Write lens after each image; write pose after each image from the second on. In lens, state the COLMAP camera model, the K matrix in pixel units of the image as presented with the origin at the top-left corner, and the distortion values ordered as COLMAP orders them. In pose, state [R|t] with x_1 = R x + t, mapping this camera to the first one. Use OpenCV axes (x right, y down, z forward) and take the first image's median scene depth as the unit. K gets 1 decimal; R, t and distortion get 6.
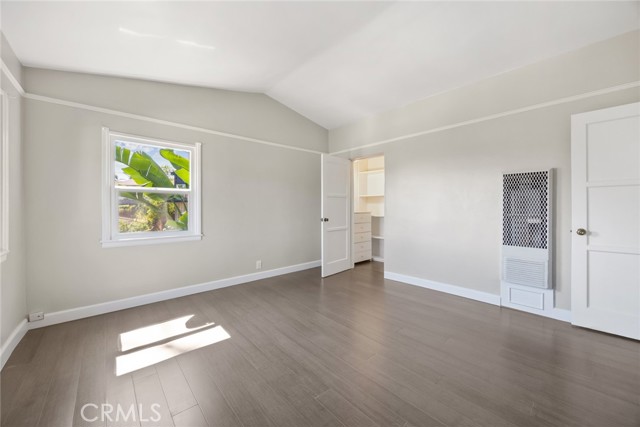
lens RADIAL K [[248.4, 0, 316.6], [0, 248.4, 206.7], [0, 0, 1]] dist [-0.002727, -0.000206]
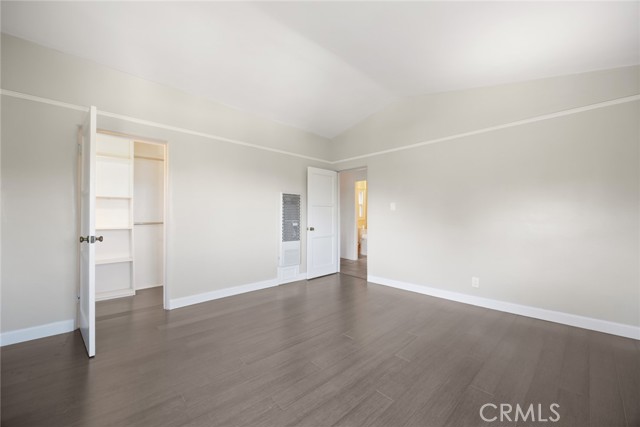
lens RADIAL K [[245.9, 0, 320.7], [0, 245.9, 211.5], [0, 0, 1]] dist [-0.000828, 0.000141]
pose [[-0.030337, 0.022926, 0.999277, -0.853104], [-0.001826, 0.999734, -0.022992, 0.010272], [-0.999538, -0.002523, -0.030287, 0.991255]]
